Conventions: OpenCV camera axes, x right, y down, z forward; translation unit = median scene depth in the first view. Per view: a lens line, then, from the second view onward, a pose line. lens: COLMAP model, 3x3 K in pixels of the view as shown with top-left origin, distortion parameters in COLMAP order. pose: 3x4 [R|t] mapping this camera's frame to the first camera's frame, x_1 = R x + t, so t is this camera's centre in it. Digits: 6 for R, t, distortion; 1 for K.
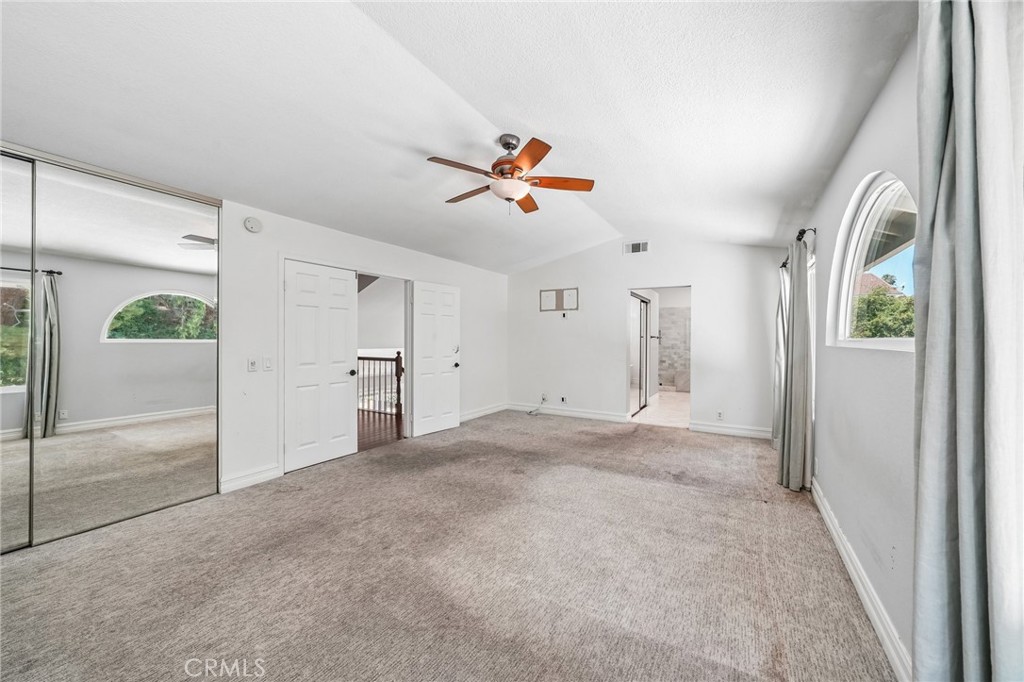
lens RADIAL K [[362.4, 0, 507.4], [0, 362.4, 347.4], [0, 0, 1]] dist [-0.014775, -0.000006]
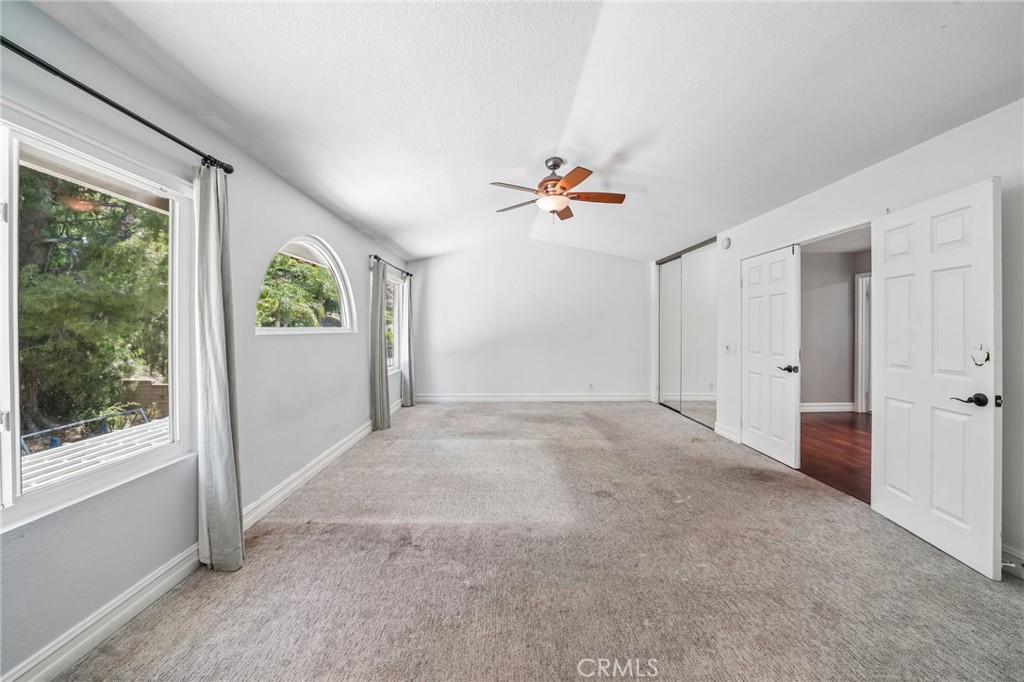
lens RADIAL K [[372.0, 0, 515.8], [0, 372.0, 331.8], [0, 0, 1]] dist [0.000069, 0.000001]
pose [[-0.817423, -0.007139, -0.575994, 0.577198], [-0.023826, 0.999486, 0.021426, -0.017570], [0.575545, 0.031238, -0.817173, 1.365437]]
